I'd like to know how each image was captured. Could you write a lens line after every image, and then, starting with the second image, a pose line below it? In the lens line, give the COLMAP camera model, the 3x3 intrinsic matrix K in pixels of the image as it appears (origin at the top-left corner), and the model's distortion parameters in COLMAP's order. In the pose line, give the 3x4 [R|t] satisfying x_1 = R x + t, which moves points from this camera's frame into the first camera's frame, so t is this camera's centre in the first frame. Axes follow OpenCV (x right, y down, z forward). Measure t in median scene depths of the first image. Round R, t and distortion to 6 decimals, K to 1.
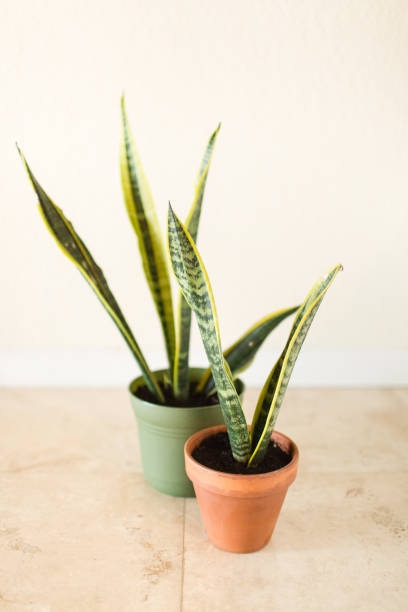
lens RADIAL K [[587.5, 0, 204.0], [0, 587.5, 306.0], [0, 0, 1]] dist [-0.000230, -0.003163]
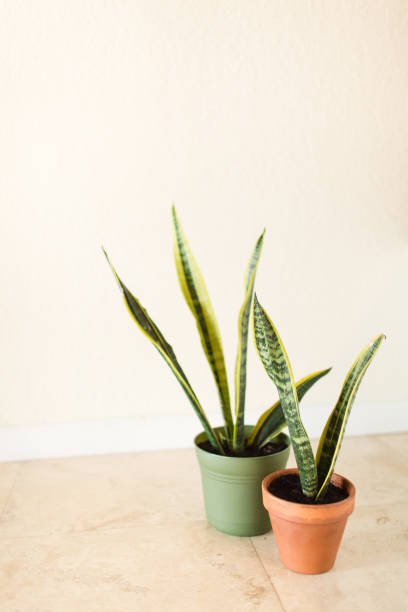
lens RADIAL K [[570.9, 0, 204.0], [0, 570.9, 306.0], [0, 0, 1]] dist [0.005081, 0.004369]
pose [[0.989730, -0.037885, 0.137840, -0.286217], [0.054363, 0.991545, -0.117824, -0.003400], [-0.132211, 0.124107, 0.983421, -0.189826]]
